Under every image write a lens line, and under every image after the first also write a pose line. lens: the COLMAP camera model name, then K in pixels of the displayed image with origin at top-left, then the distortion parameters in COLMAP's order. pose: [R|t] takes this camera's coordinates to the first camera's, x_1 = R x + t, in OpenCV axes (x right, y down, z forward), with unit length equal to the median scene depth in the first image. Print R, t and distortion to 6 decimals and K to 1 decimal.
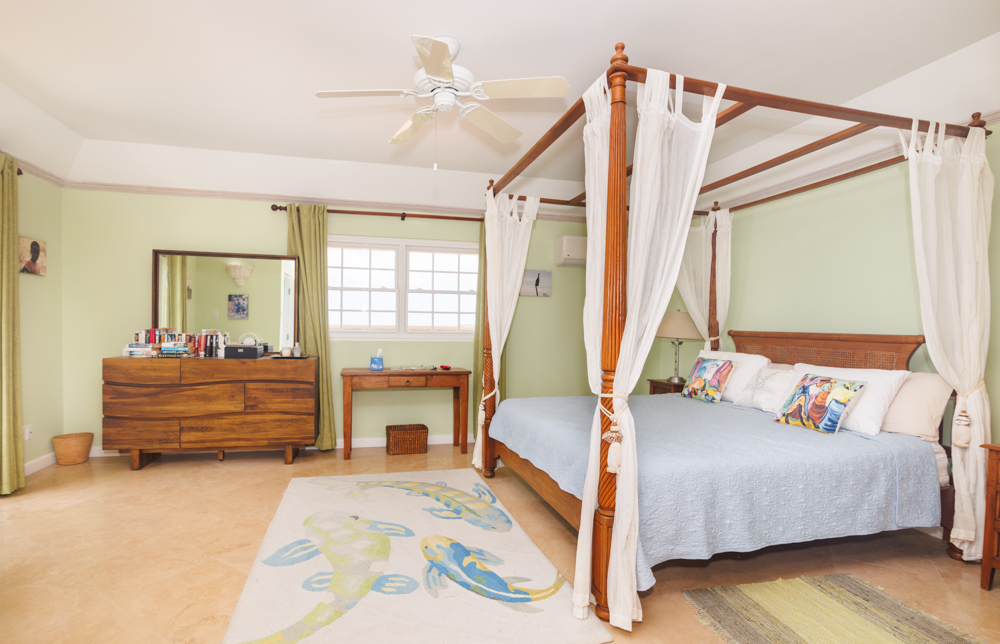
lens RADIAL K [[489.7, 0, 498.8], [0, 489.7, 325.6], [0, 0, 1]] dist [-0.000419, -0.000074]
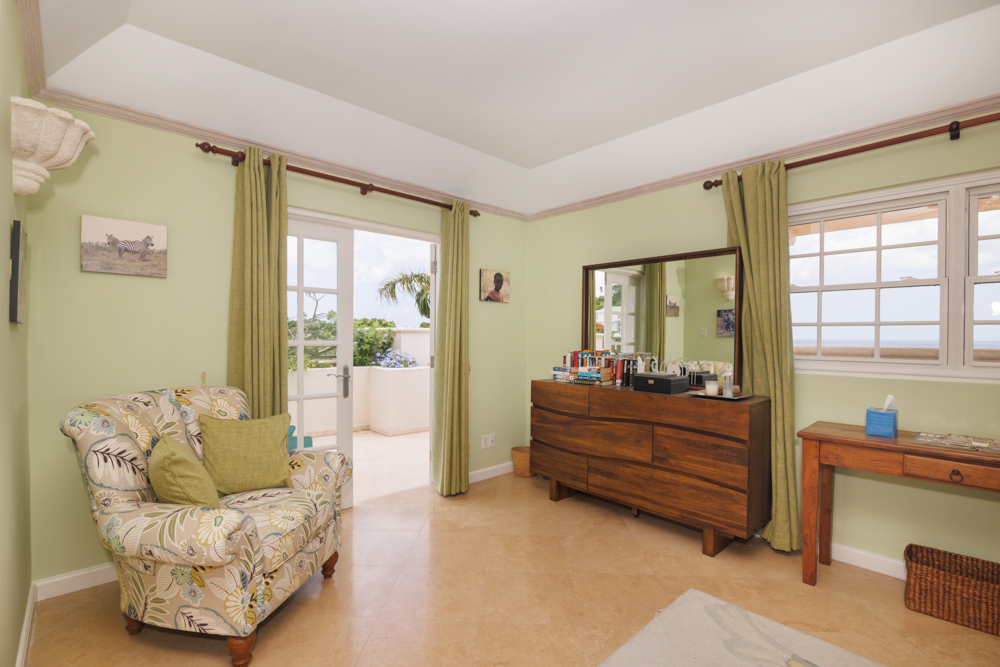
lens RADIAL K [[457.1, 0, 499.0], [0, 457.1, 338.0], [0, 0, 1]] dist [-0.017311, 0.000935]
pose [[0.456800, -0.004650, -0.889557, -0.003468], [0.000595, 0.999988, -0.004922, -0.014038], [0.889569, 0.001719, 0.456797, 0.464039]]
